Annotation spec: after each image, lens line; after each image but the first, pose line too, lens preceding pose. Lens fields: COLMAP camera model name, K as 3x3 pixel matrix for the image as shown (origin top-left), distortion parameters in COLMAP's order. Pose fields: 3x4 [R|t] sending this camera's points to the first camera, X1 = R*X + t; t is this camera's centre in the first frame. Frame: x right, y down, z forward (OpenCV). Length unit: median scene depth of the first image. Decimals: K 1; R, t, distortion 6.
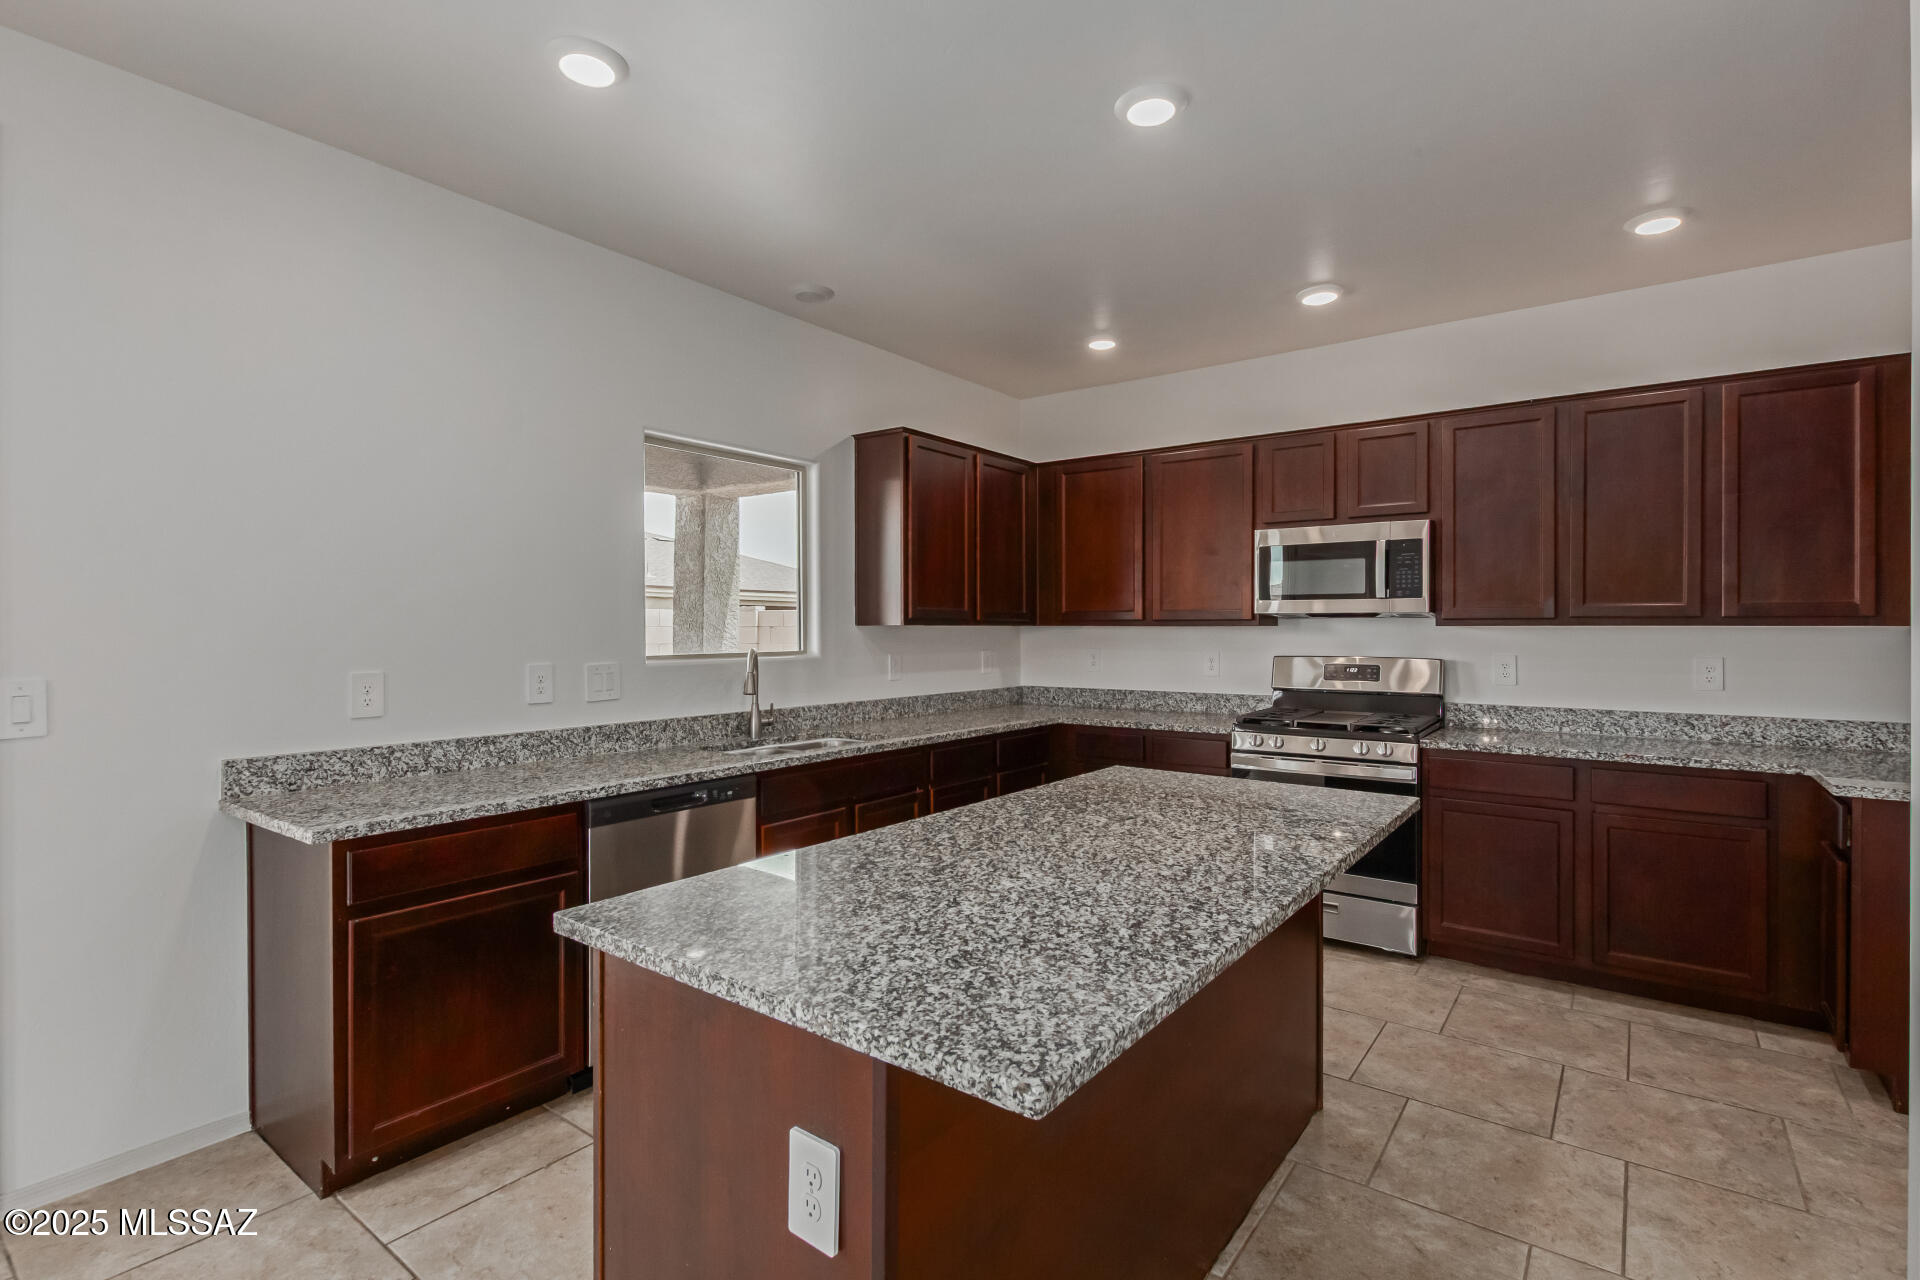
lens RADIAL K [[904.5, 0, 966.8], [0, 904.5, 631.9], [0, 0, 1]] dist [0.004002, -0.000191]
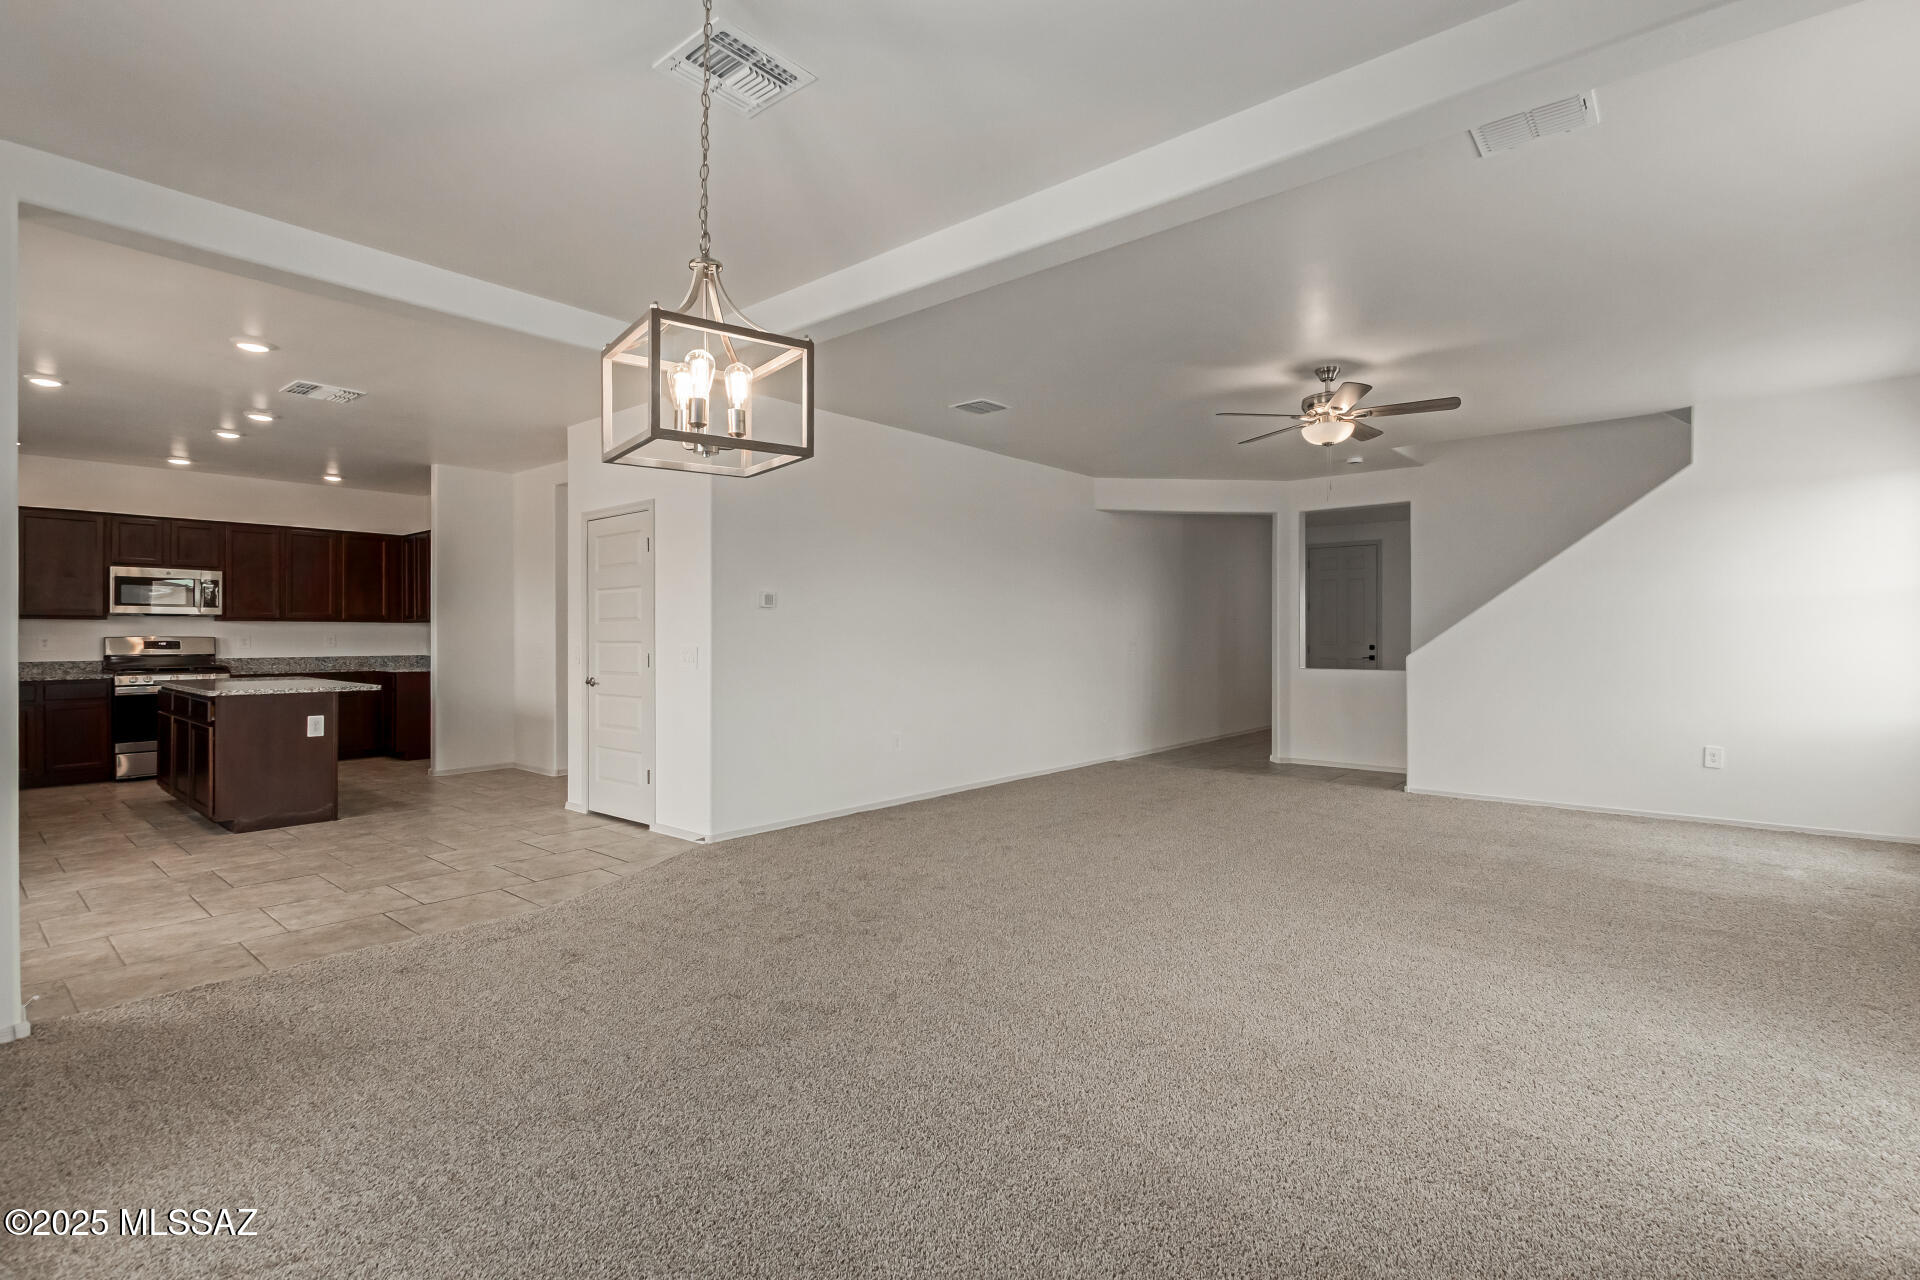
lens RADIAL K [[890.4, 0, 972.5], [0, 890.4, 634.0], [0, 0, 1]] dist [-0.002154, -0.000330]
pose [[0.059441, 0.000545, 0.998232, -1.627029], [0.002248, 0.999997, -0.000679, 0.032937], [-0.998229, 0.002284, 0.059439, -0.989587]]
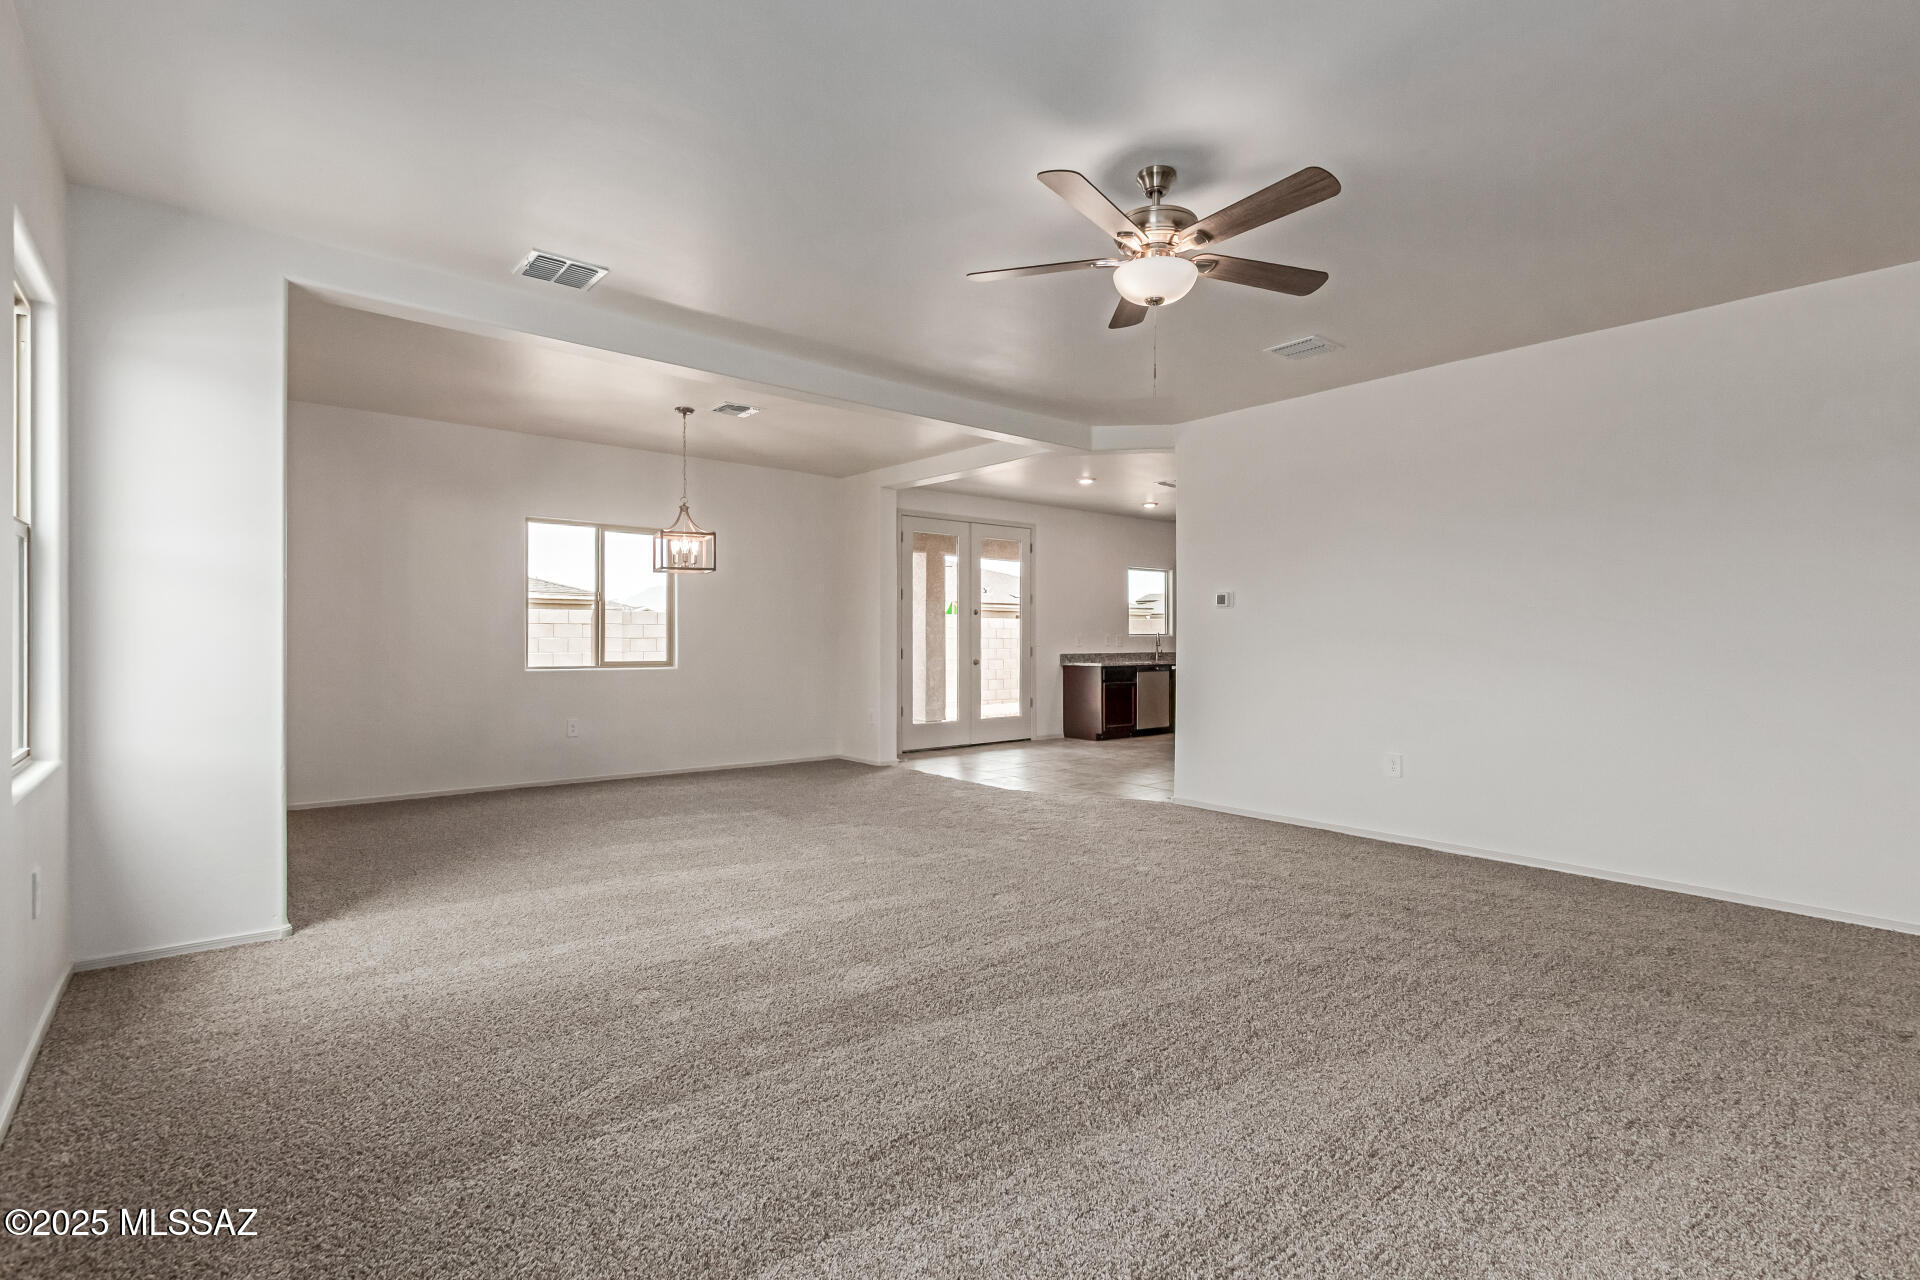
lens RADIAL K [[897.2, 0, 986.3], [0, 897.2, 640.6], [0, 0, 1]] dist [0.000014, -0.000212]
pose [[0.975889, 0.003161, -0.218246, -0.136640], [-0.003037, 0.999995, 0.000903, 0.049959], [0.218248, -0.000218, 0.975893, -2.346692]]
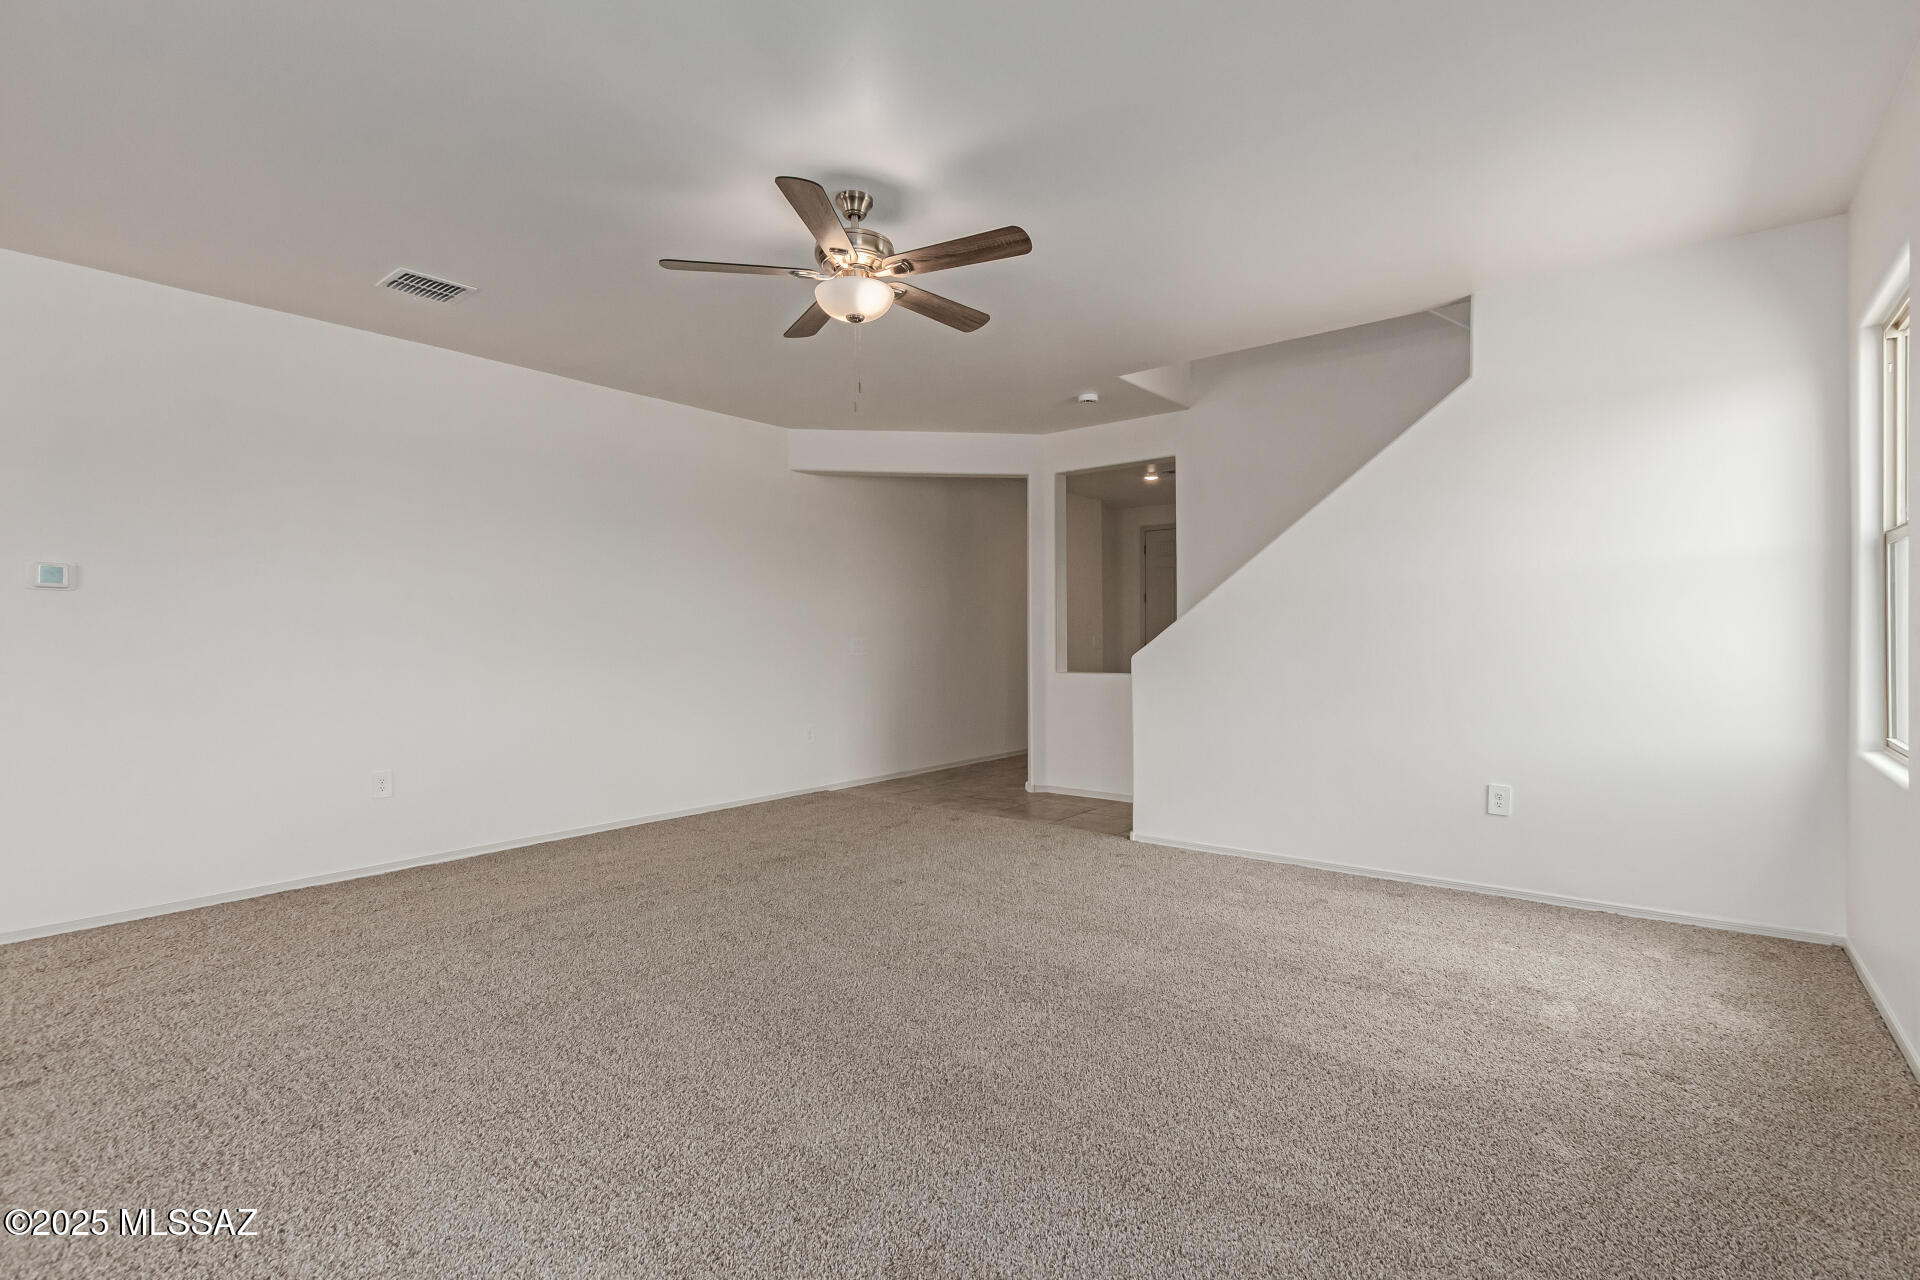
lens RADIAL K [[904.5, 0, 966.8], [0, 904.5, 631.9], [0, 0, 1]] dist [0.004002, -0.000191]
pose [[0.019564, 0.004170, 0.999800, -1.039645], [0.007024, 0.999966, -0.004308, 0.049761], [-0.999784, 0.007107, 0.019534, -1.641572]]
